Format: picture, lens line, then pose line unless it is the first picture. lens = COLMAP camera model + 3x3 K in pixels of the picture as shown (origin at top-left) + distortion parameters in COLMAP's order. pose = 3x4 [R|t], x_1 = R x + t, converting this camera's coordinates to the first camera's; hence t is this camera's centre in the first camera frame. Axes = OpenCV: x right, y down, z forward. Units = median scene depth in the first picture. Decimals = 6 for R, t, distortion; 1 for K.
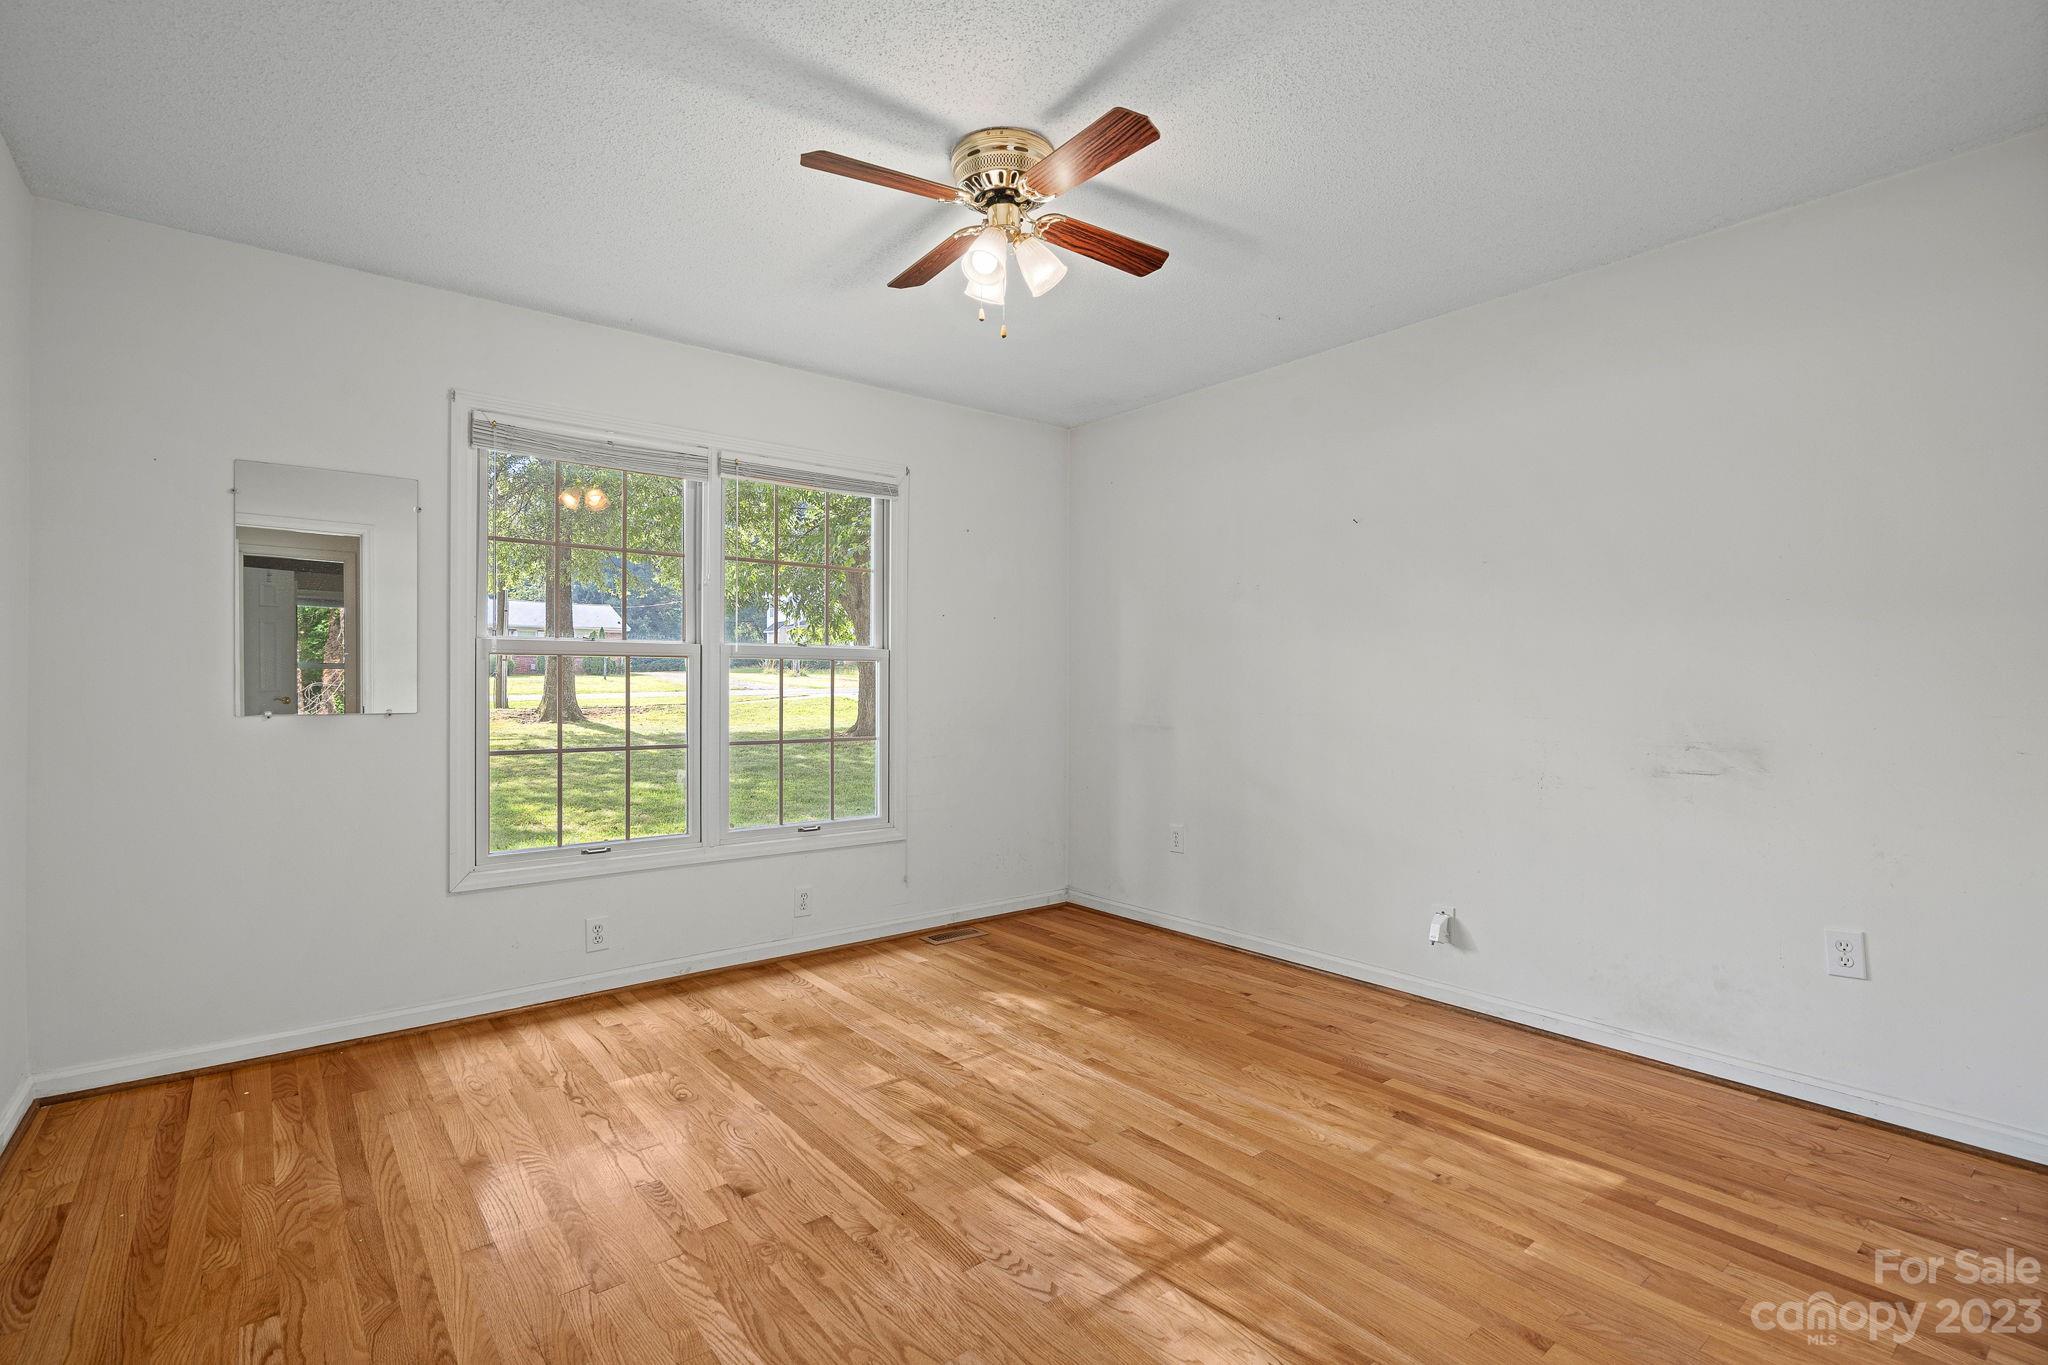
lens RADIAL K [[931.5, 0, 1023.7], [0, 931.5, 683.5], [0, 0, 1]] dist [-0.006454, 0.004107]
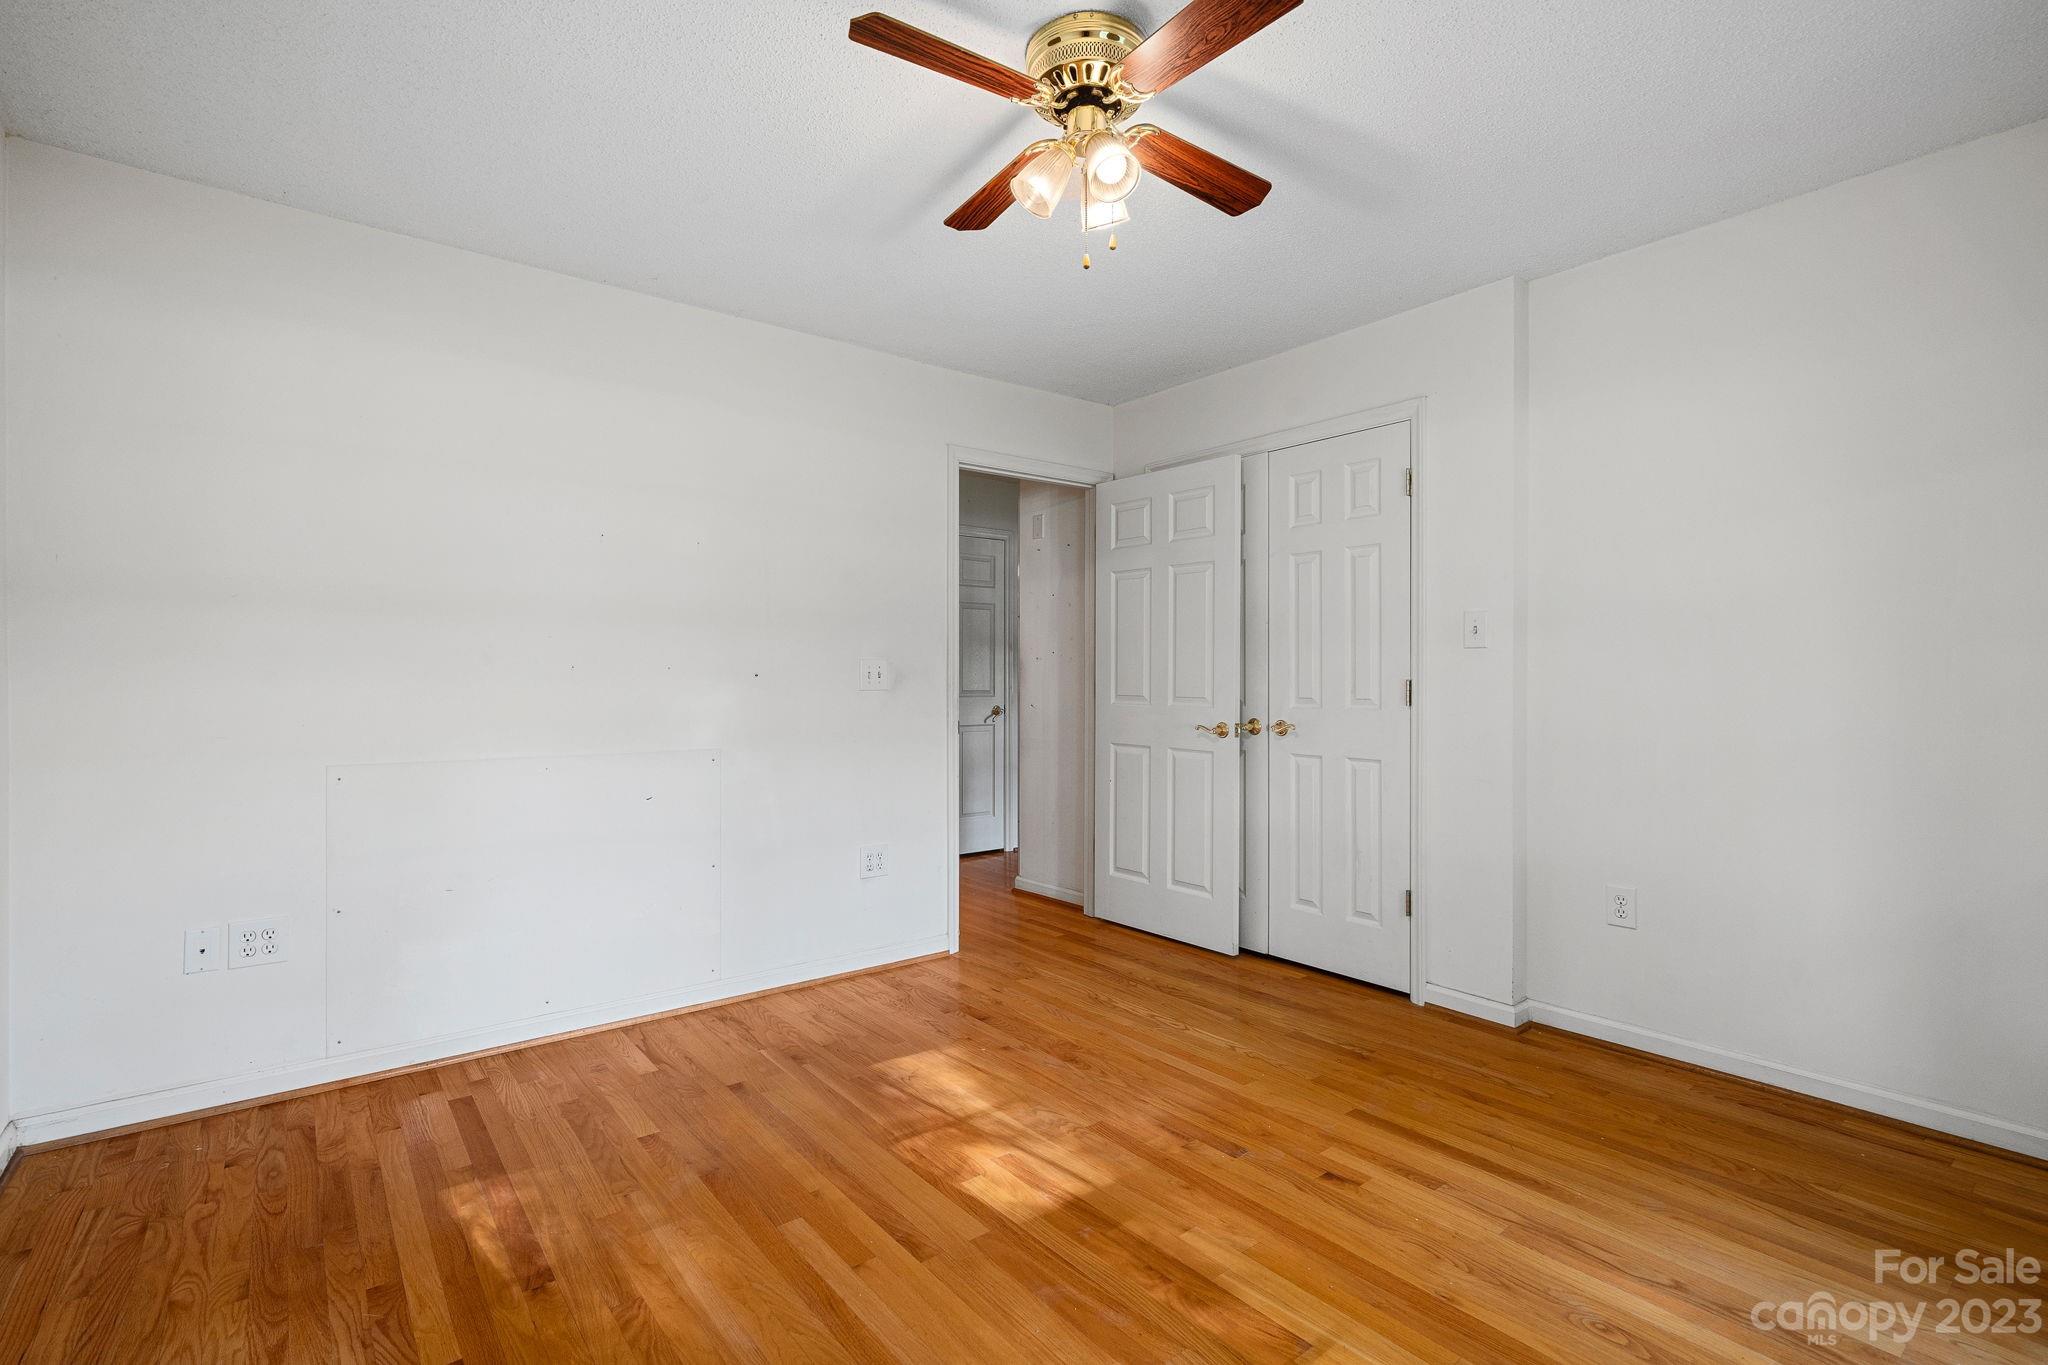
lens RADIAL K [[931.5, 0, 1021.9], [0, 931.5, 684.1], [0, 0, 1]] dist [-0.006454, 0.004107]
pose [[-0.999935, -0.002137, 0.011161, 0.031727], [-0.002135, 0.999998, 0.000199, 0.003679], [-0.011162, 0.000175, -0.999938, 1.924721]]
